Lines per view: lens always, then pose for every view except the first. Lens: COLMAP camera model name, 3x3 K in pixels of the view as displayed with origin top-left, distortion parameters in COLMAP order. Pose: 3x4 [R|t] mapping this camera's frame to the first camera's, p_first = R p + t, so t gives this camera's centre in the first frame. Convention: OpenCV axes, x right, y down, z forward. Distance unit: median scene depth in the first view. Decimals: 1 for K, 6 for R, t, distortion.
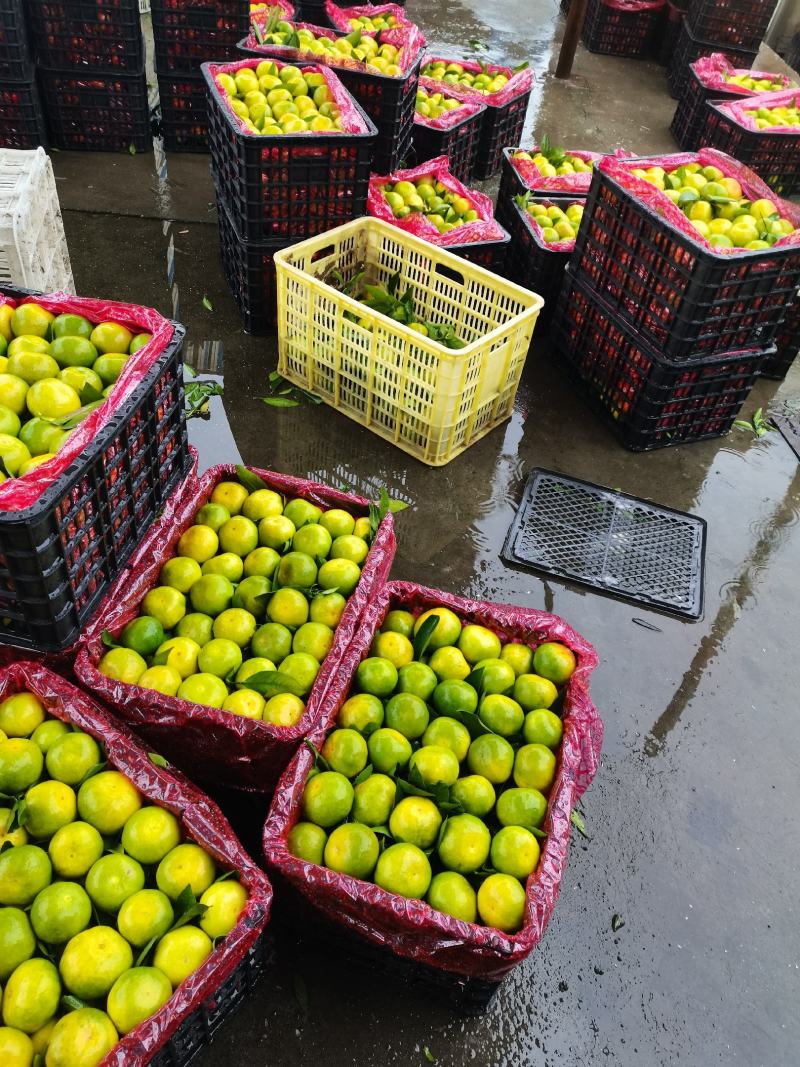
lens RADIAL K [[802.8, 0, 400.0], [0, 802.8, 533.5], [0, 0, 1]] dist [0.019900, -0.004584]
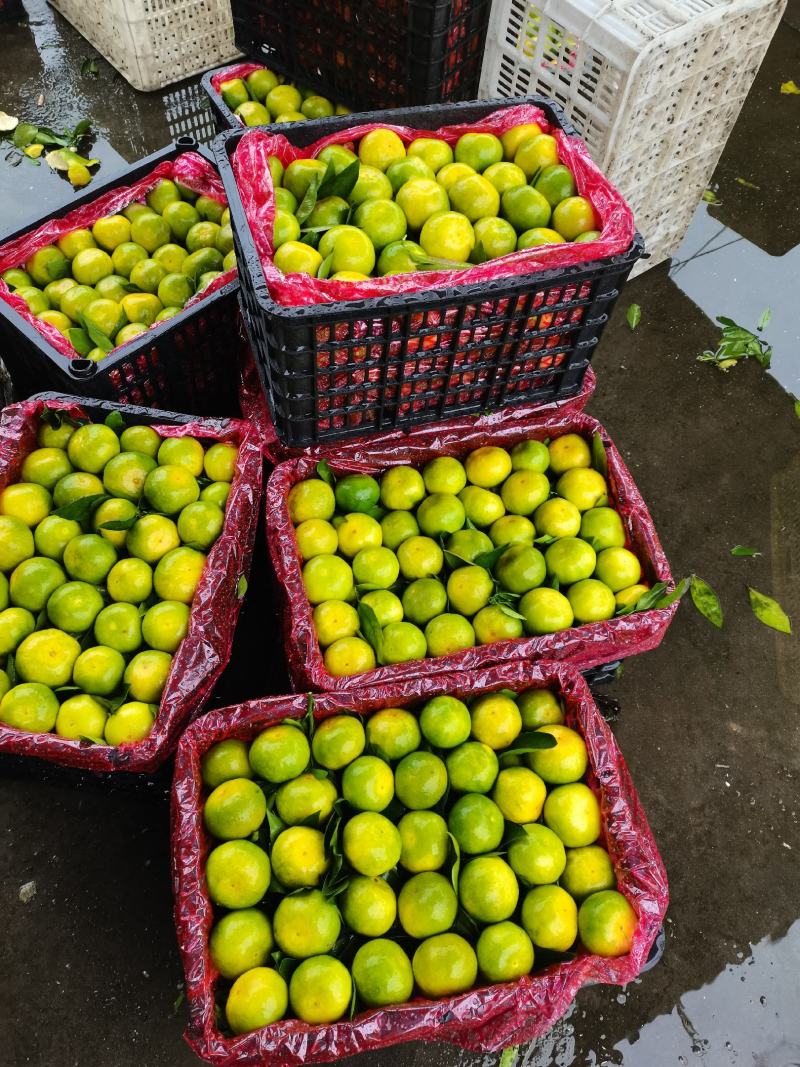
lens RADIAL K [[802.8, 0, 400.0], [0, 802.8, 533.5], [0, 0, 1]] dist [0.019900, -0.004584]
pose [[0.482618, 0.712527, -0.509300, 0.208158], [-0.622657, 0.688082, 0.372614, -0.210053], [0.615937, 0.137289, 0.775740, 0.277955]]
